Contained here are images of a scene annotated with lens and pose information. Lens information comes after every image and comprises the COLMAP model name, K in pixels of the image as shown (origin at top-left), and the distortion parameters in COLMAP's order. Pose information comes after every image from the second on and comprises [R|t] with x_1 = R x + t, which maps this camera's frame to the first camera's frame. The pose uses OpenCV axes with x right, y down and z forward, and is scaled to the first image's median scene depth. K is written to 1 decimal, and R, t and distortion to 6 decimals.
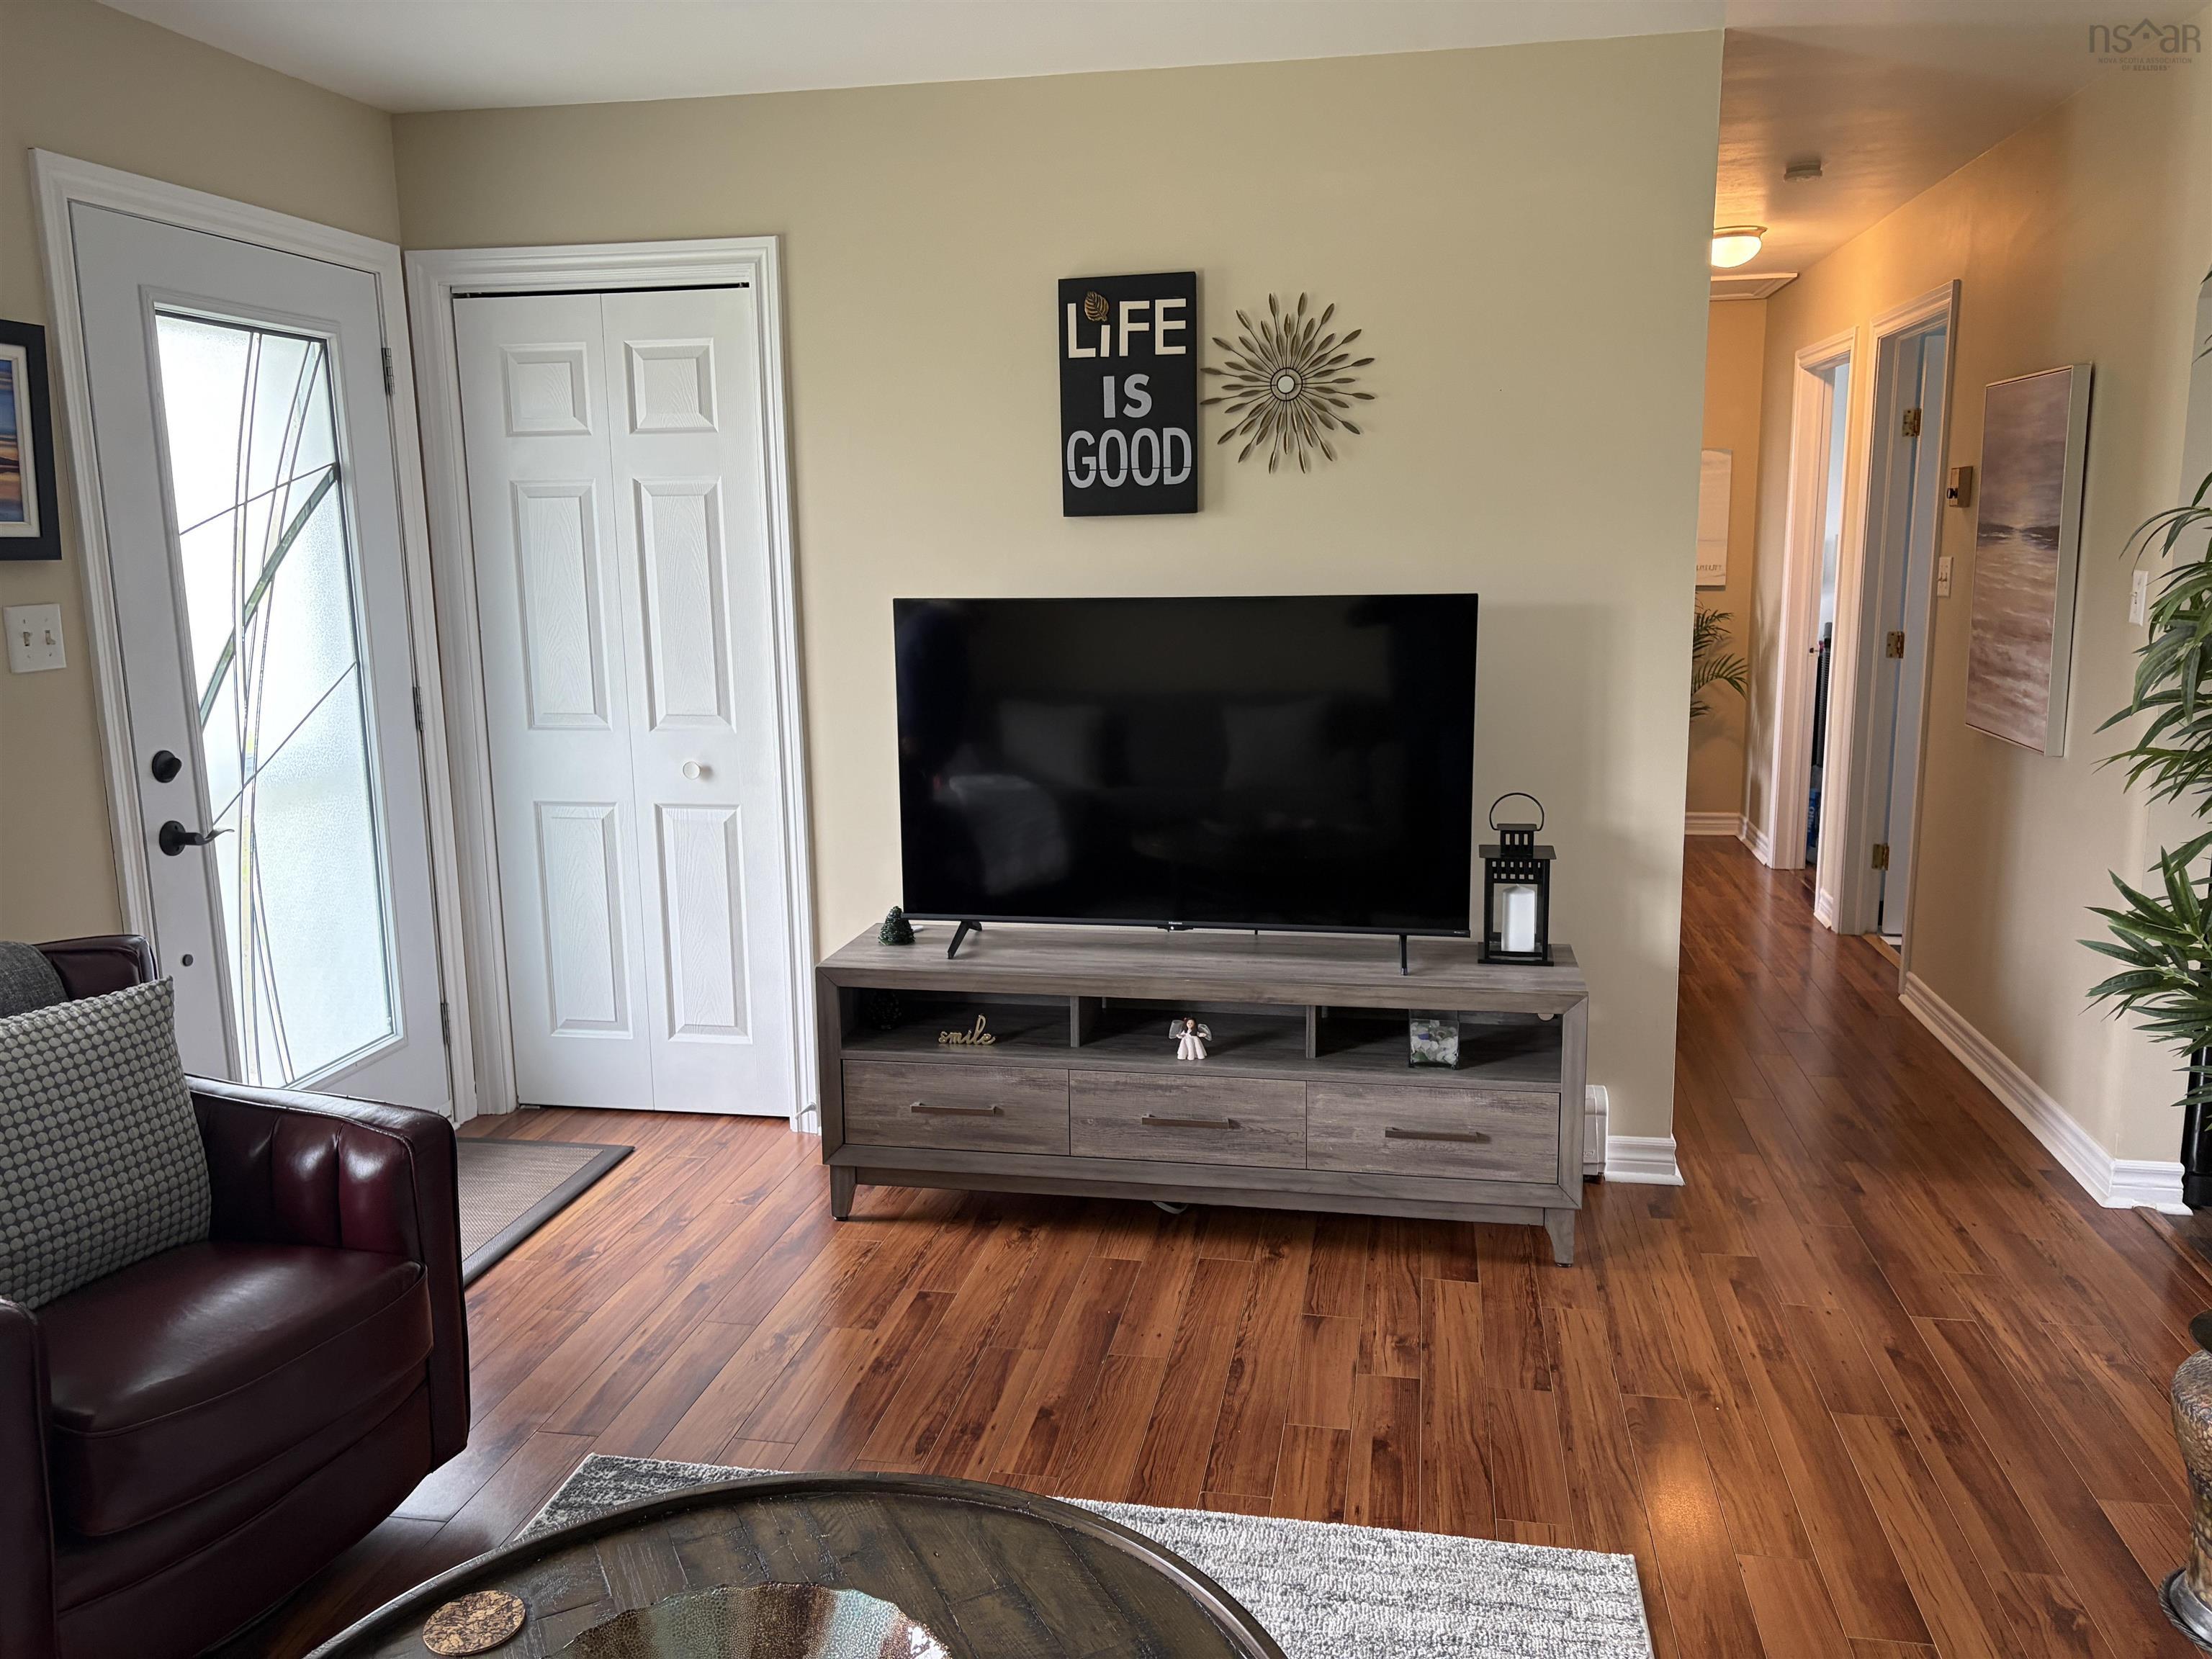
lens RADIAL K [[1680.4, 0, 1106.0], [0, 1680.4, 829.5], [0, 0, 1]] dist [0.054941, -0.080379]
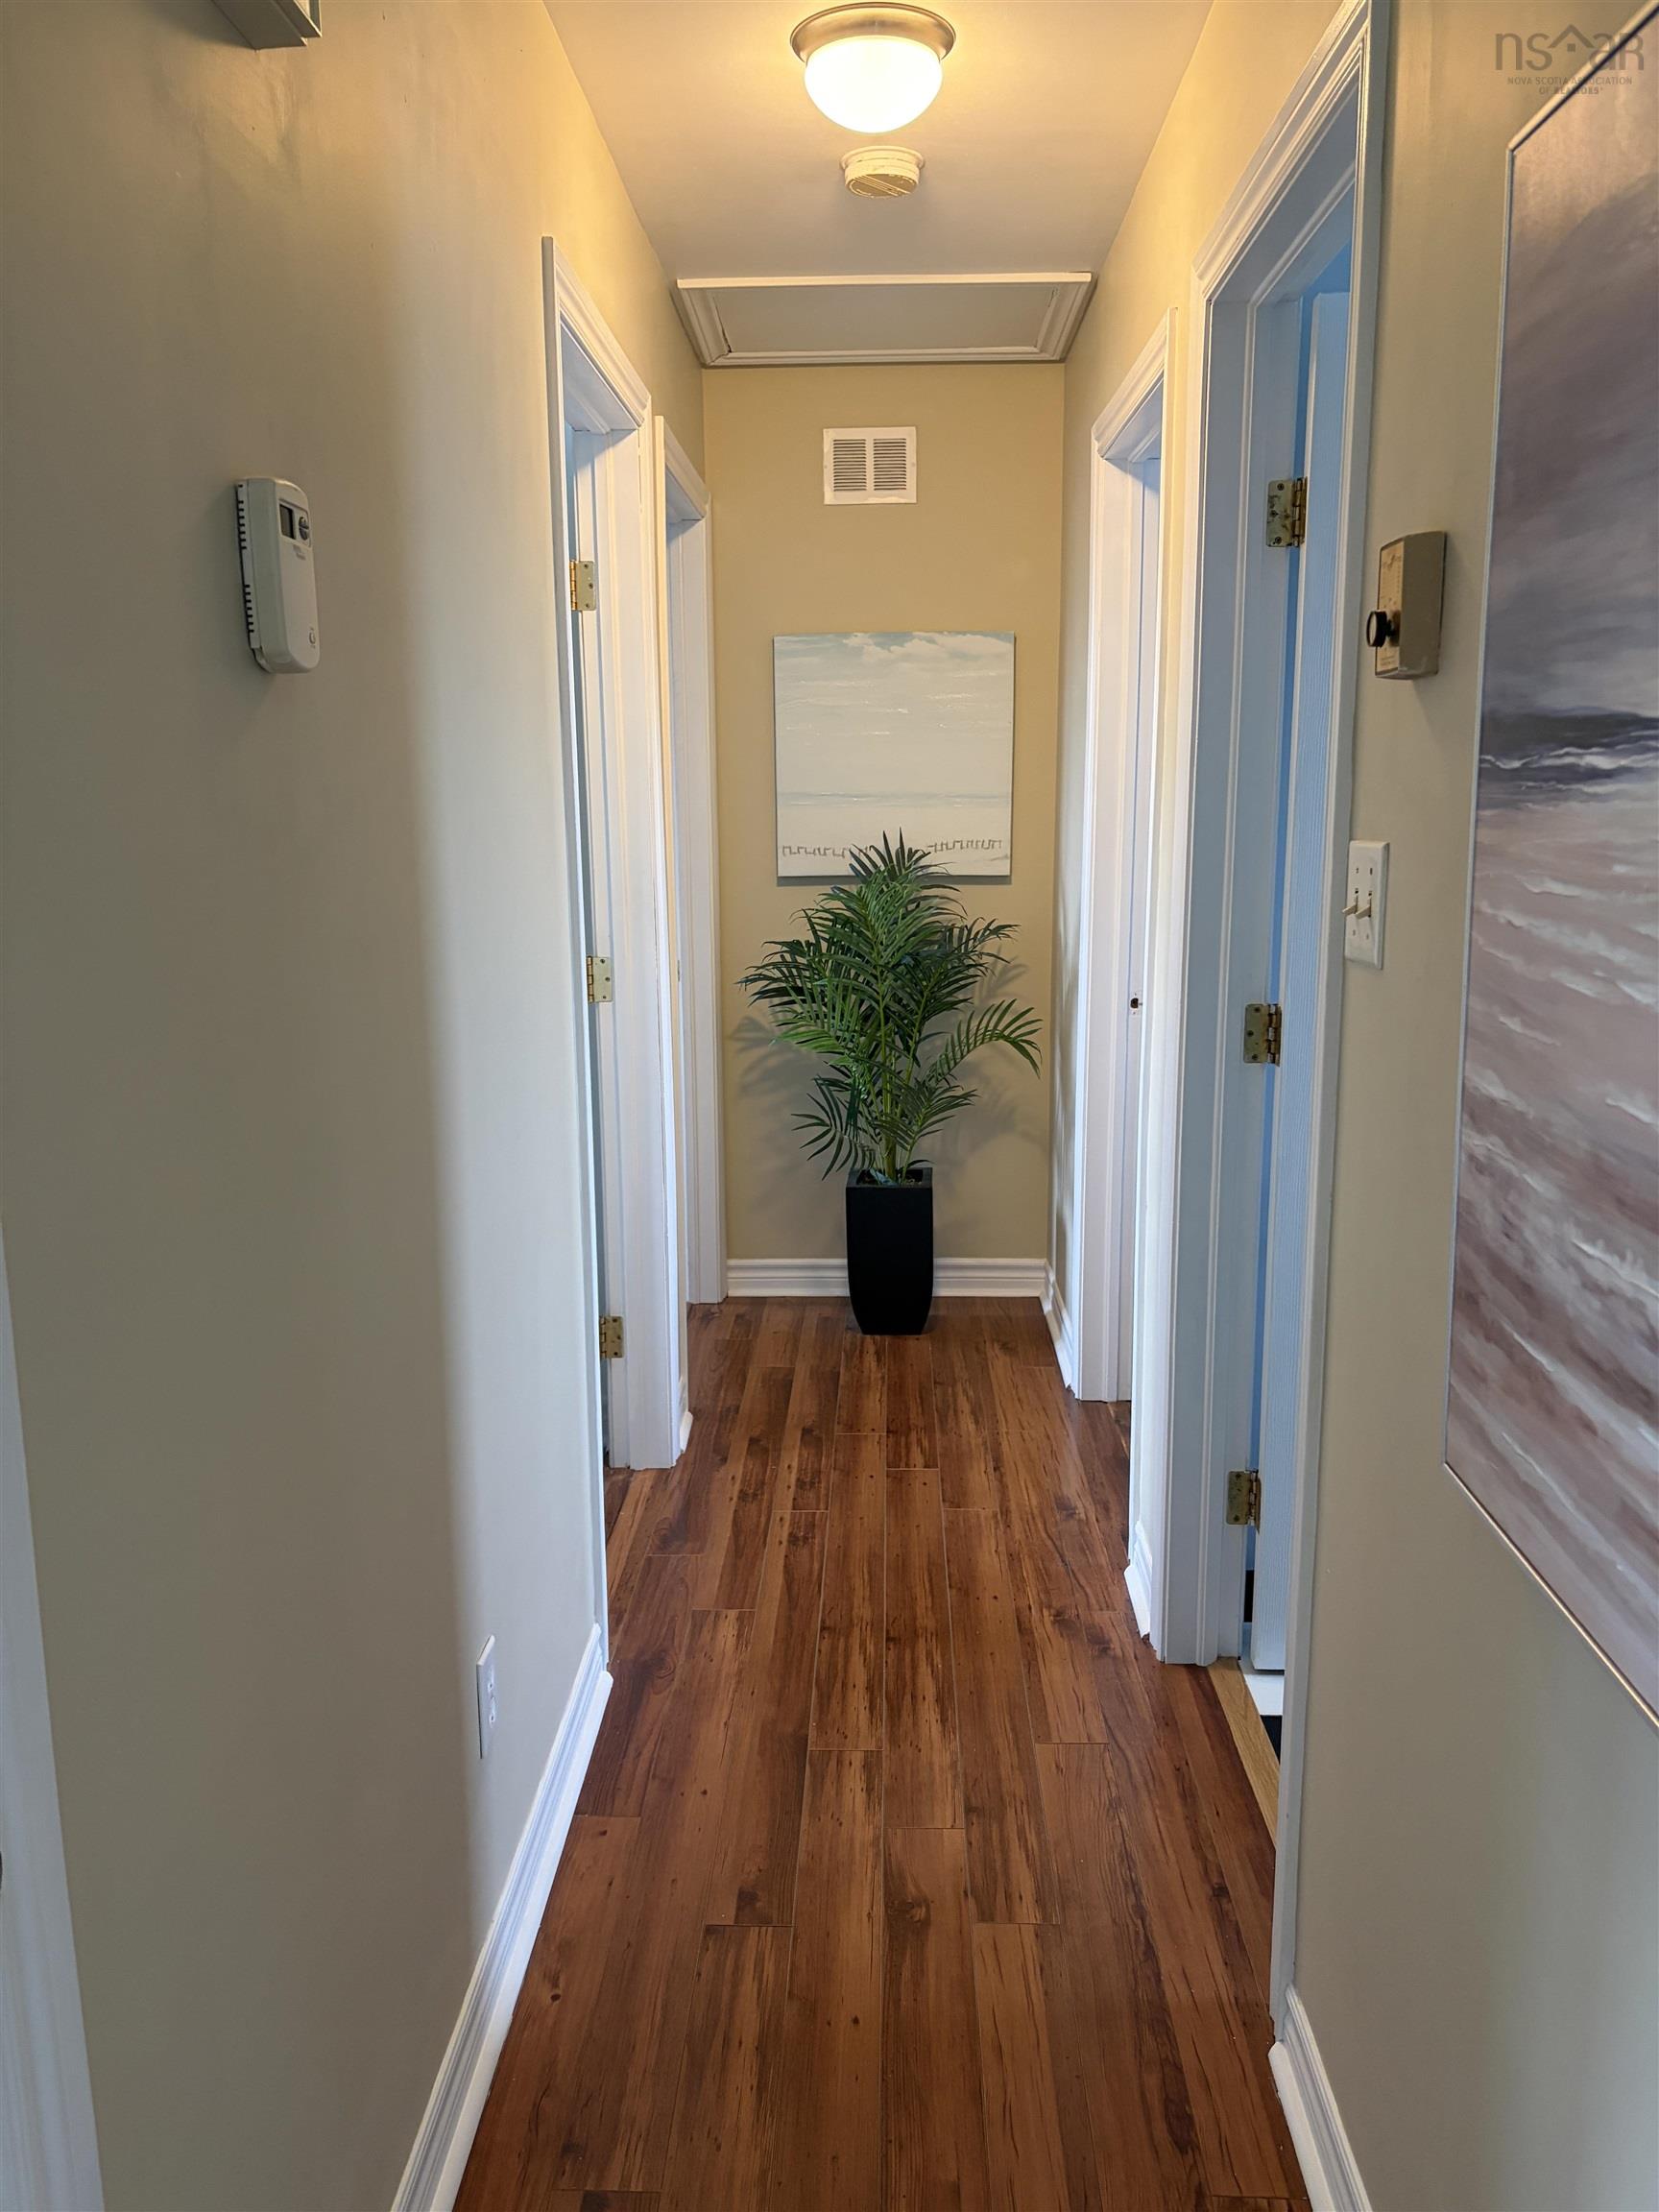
lens RADIAL K [[1680.4, 0, 879.8], [0, 1680.4, 1111.1], [0, 0, 1]] dist [0.054941, -0.080379]
pose [[0.984199, -0.024234, 0.175399, 0.293323], [0.021689, 0.999630, 0.016411, -0.098659], [-0.175731, -0.012347, 0.984361, 0.591771]]
